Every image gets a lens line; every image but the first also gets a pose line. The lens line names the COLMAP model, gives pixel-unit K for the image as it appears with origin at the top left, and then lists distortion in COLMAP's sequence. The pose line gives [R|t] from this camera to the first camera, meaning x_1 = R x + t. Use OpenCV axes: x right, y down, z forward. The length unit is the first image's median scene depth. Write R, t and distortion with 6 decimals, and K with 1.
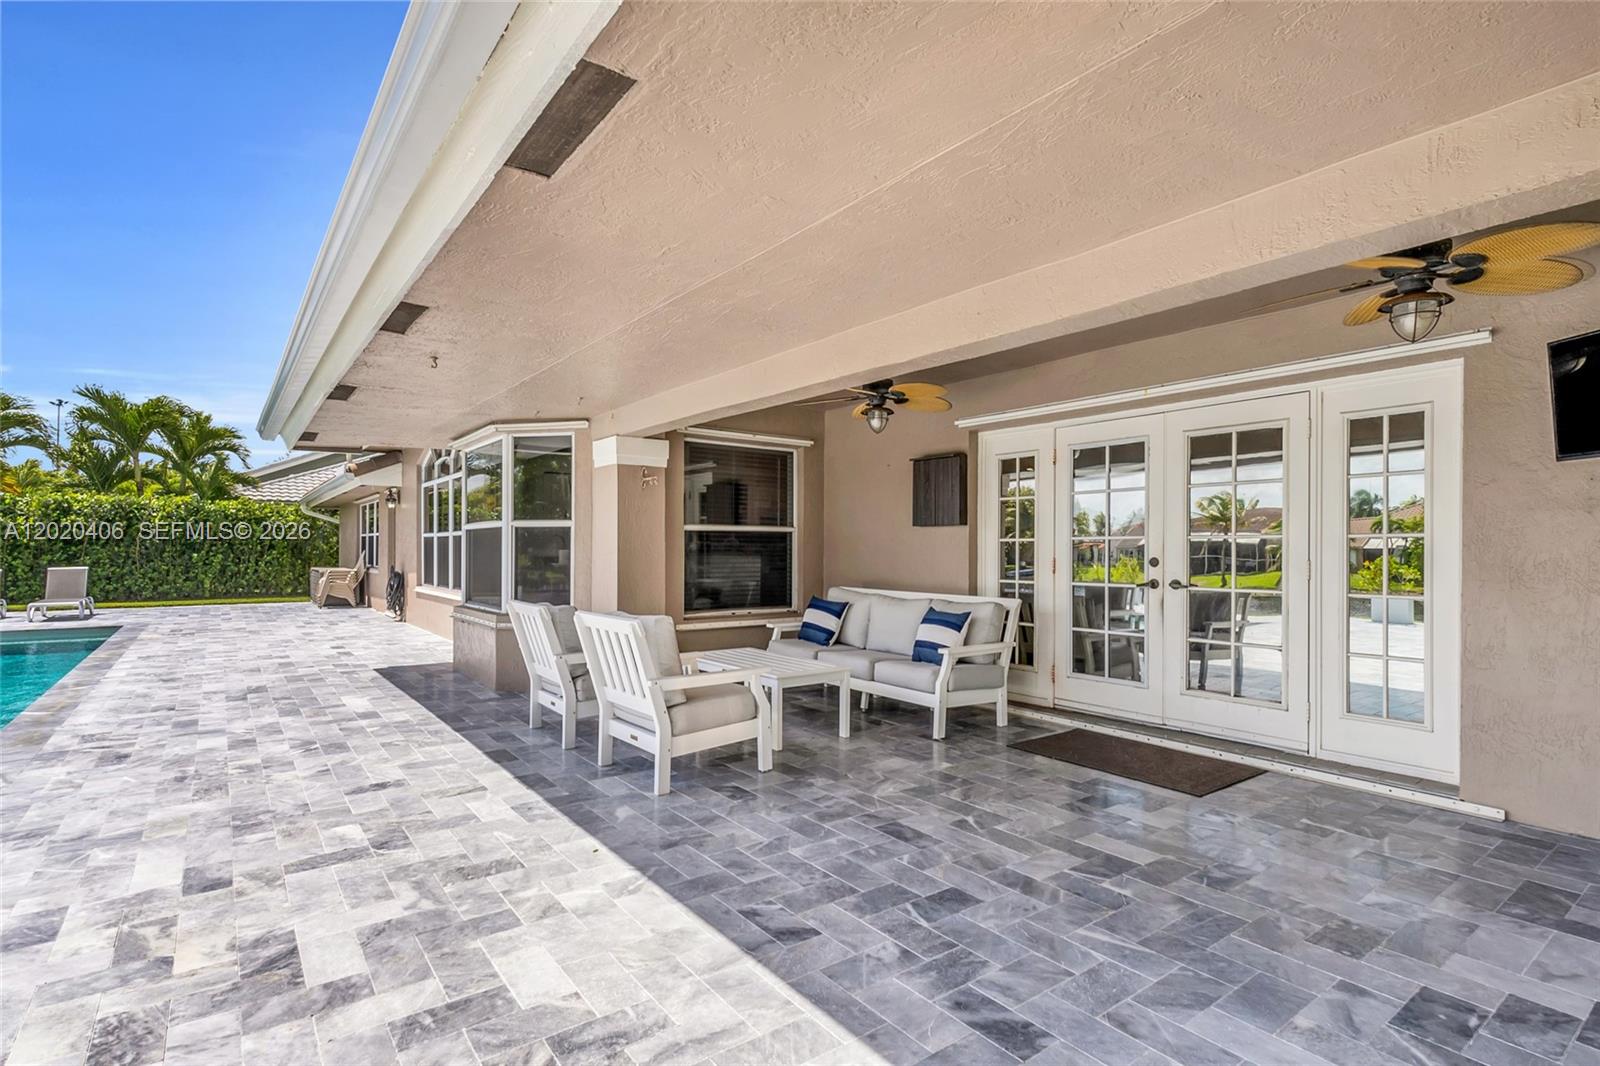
lens RADIAL K [[802.2, 0, 816.9], [0, 802.2, 543.1], [0, 0, 1]] dist [0.002714, 0.001065]
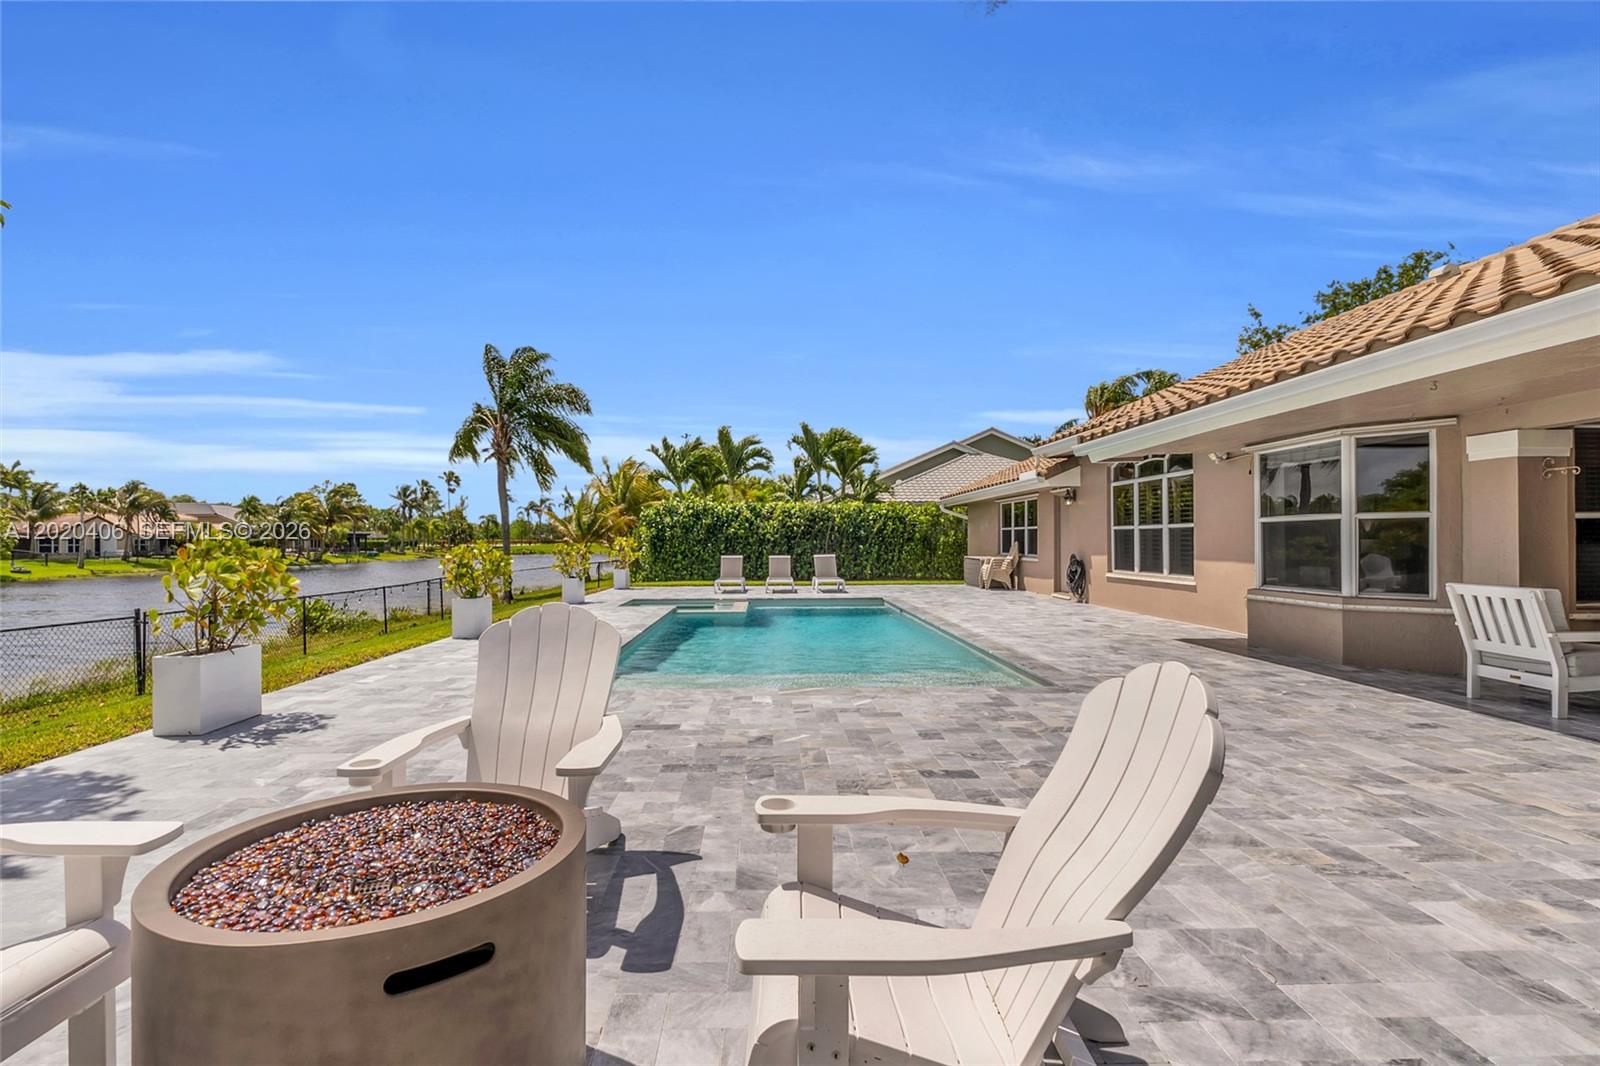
lens RADIAL K [[802.2, 0, 794.6], [0, 802.2, 535.3], [0, 0, 1]] dist [0.002714, 0.001065]
pose [[0.804778, -0.010604, -0.593482, -0.294934], [0.011617, 0.999930, -0.002114, -0.003877], [0.593463, -0.005193, 0.804845, -0.307272]]
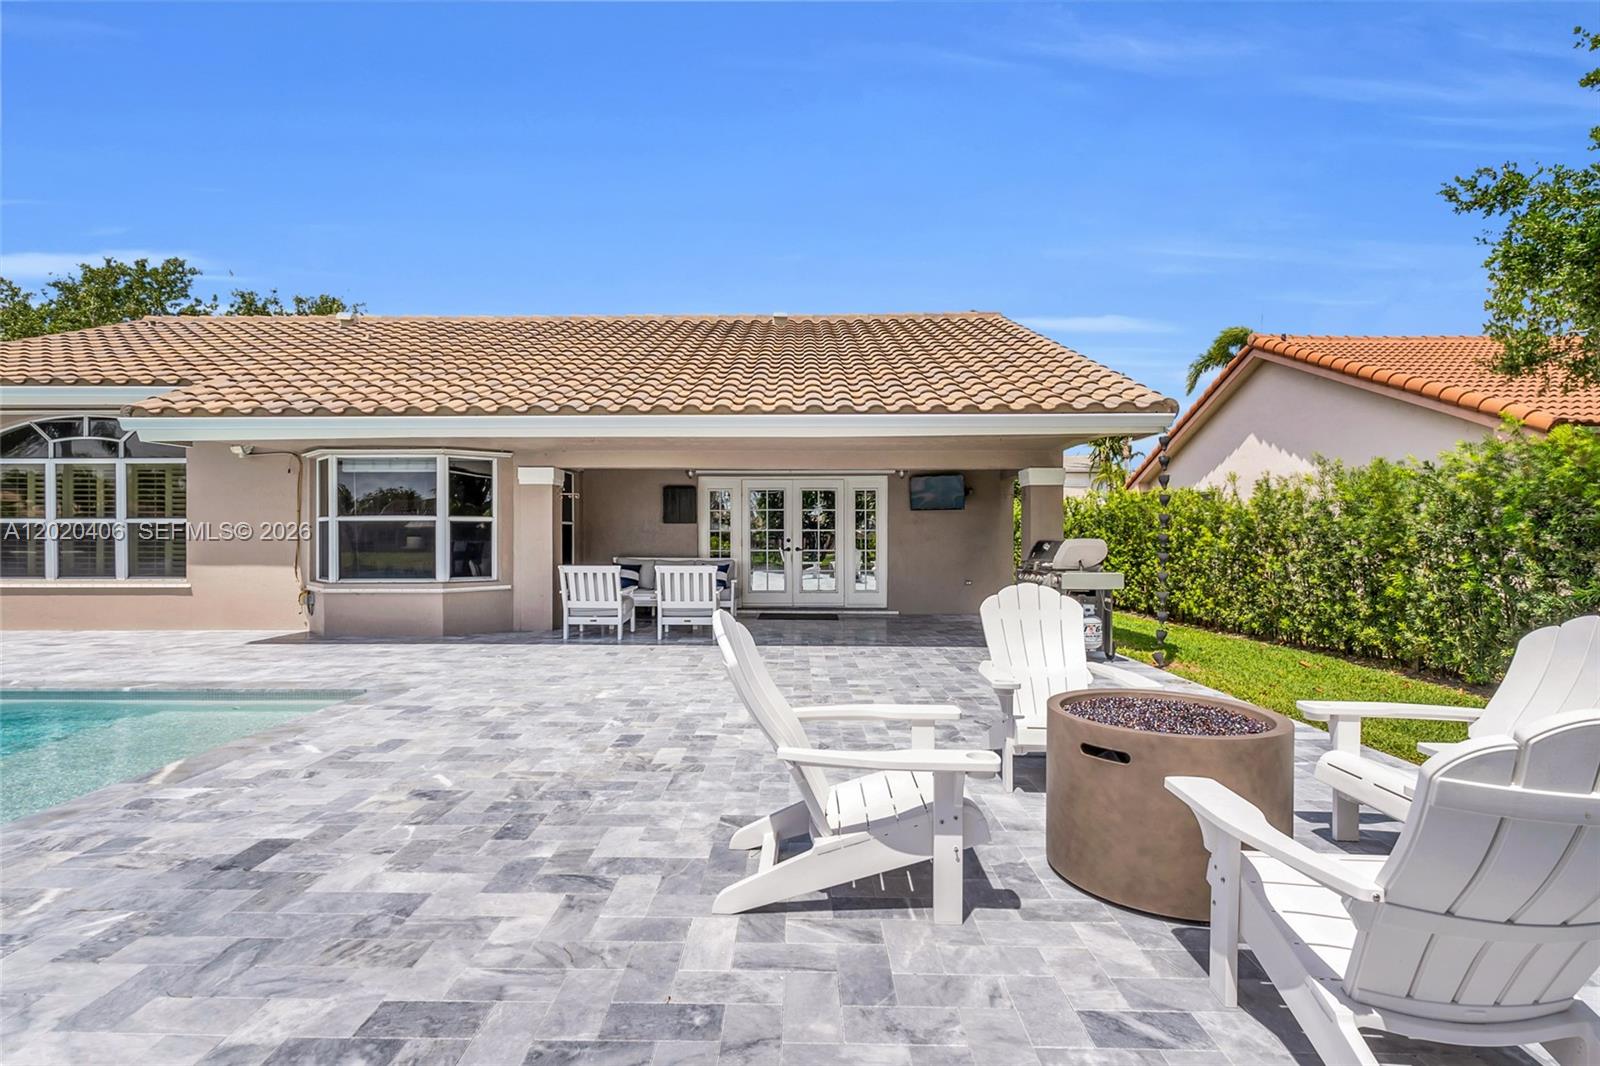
lens RADIAL K [[802.2, 0, 791.2], [0, 802.2, 535.3], [0, 0, 1]] dist [0.002714, 0.001065]
pose [[0.601110, -0.005550, 0.799147, -0.931955], [-0.003355, 0.999950, 0.009468, -0.008471], [-0.799159, -0.008372, 0.601061, -0.286209]]
